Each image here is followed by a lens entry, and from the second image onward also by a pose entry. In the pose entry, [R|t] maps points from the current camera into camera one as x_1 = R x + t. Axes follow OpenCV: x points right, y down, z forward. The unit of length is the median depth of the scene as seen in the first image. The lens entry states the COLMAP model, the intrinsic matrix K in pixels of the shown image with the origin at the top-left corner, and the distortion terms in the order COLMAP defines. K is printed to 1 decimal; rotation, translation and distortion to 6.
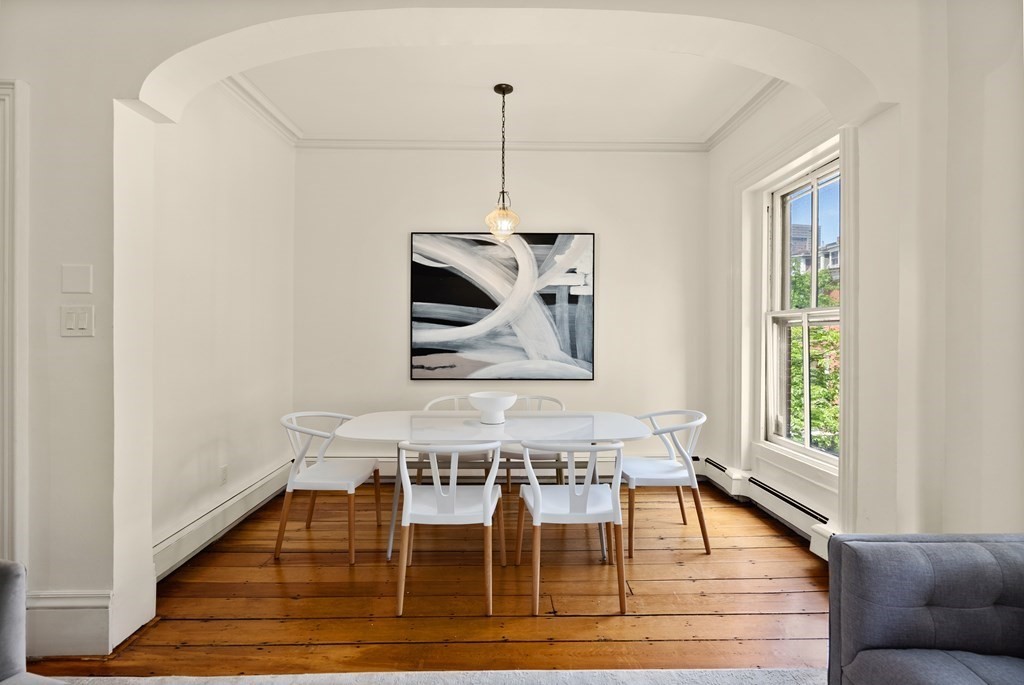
lens RADIAL K [[469.5, 0, 507.2], [0, 469.5, 334.1], [0, 0, 1]] dist [-0.006879, 0.003731]
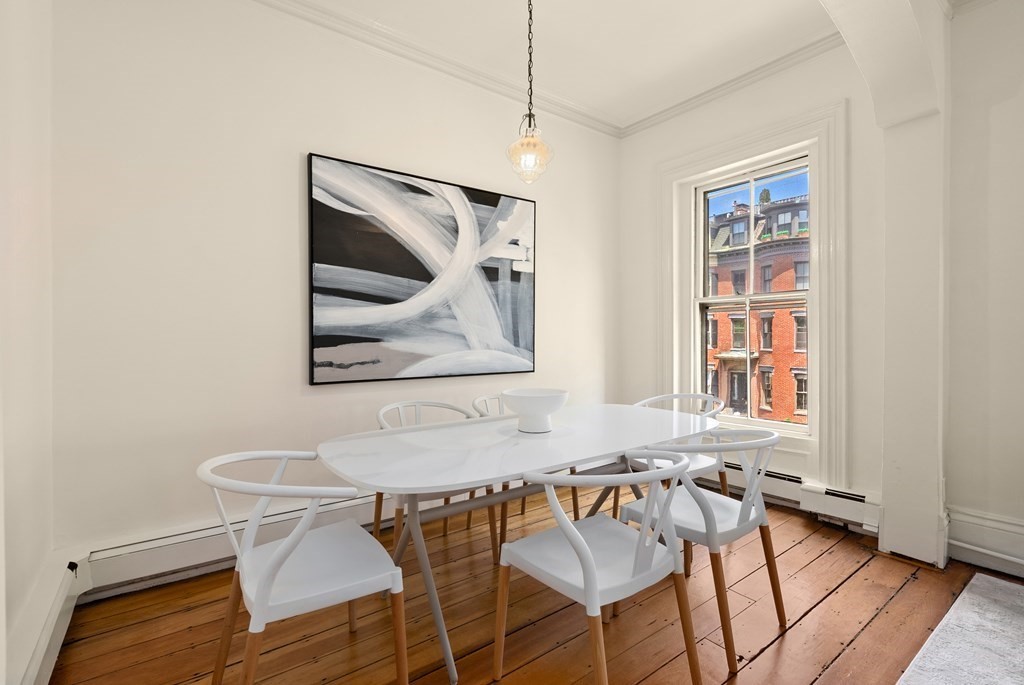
lens RADIAL K [[469.5, 0, 508.6], [0, 469.5, 340.6], [0, 0, 1]] dist [-0.006879, 0.003731]
pose [[0.808797, -0.009142, 0.588017, -0.362656], [0.004274, 0.999944, 0.009666, 0.032309], [-0.588073, -0.005305, 0.808791, 0.330175]]
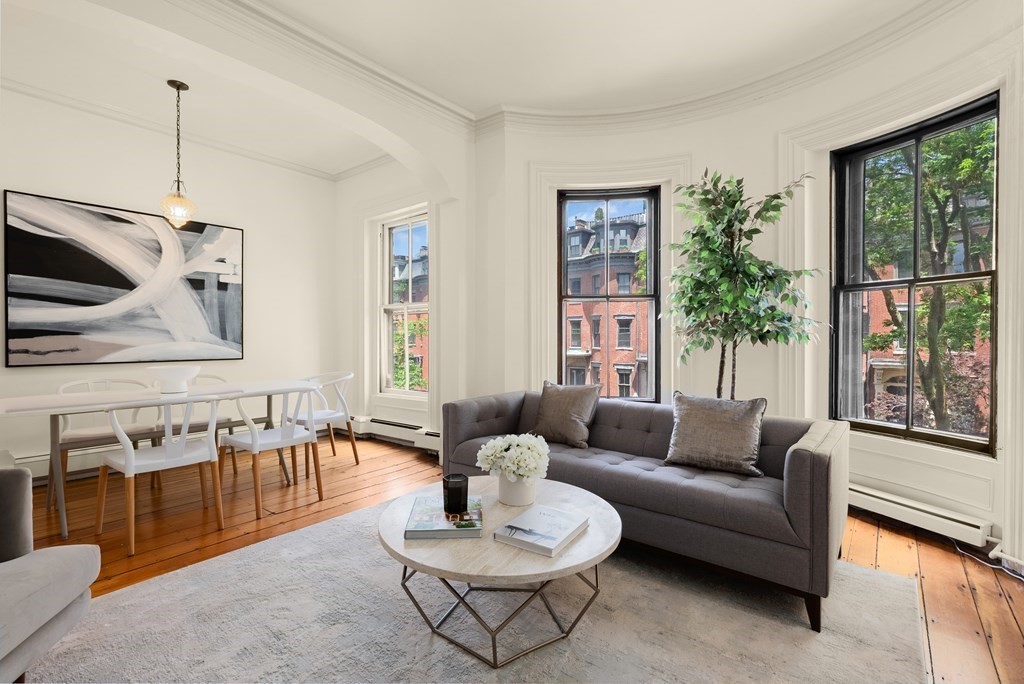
lens RADIAL K [[469.5, 0, 512.0], [0, 469.5, 340.1], [0, 0, 1]] dist [-0.006879, 0.003731]
pose [[0.635372, -0.007013, 0.772175, -0.275775], [0.001211, 0.999967, 0.008086, 0.043771], [-0.772206, -0.004203, 0.635359, -0.218048]]
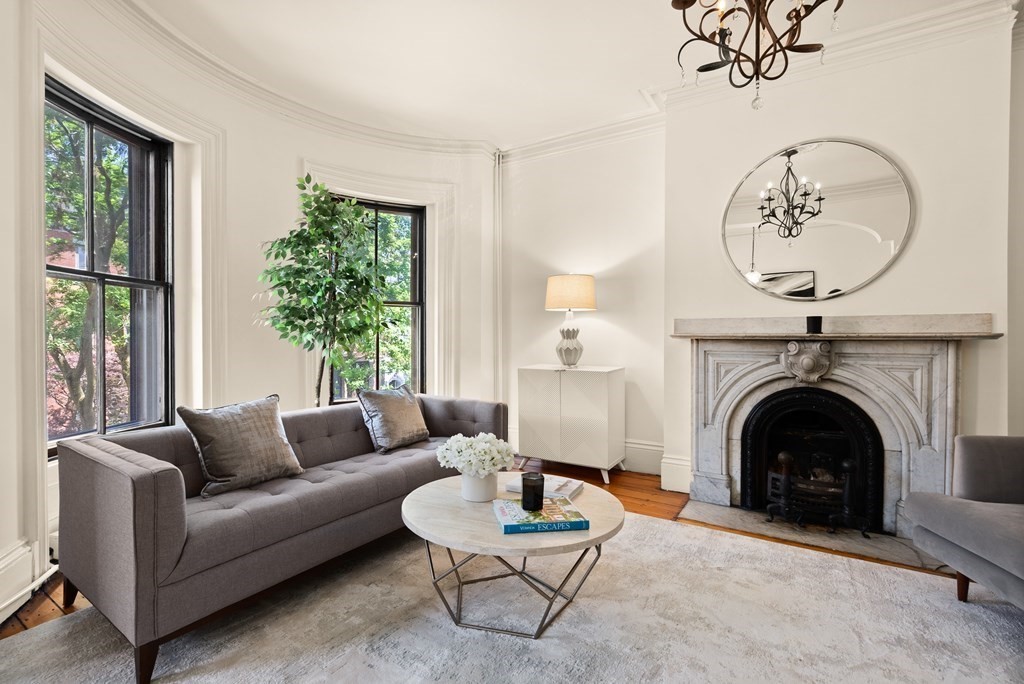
lens RADIAL K [[469.5, 0, 509.2], [0, 469.5, 337.2], [0, 0, 1]] dist [-0.006879, 0.003731]
pose [[-0.832773, -0.000367, 0.553615, -0.201295], [-0.000885, 0.999999, -0.000668, 0.042846], [-0.553614, -0.001046, -0.832772, 0.502494]]
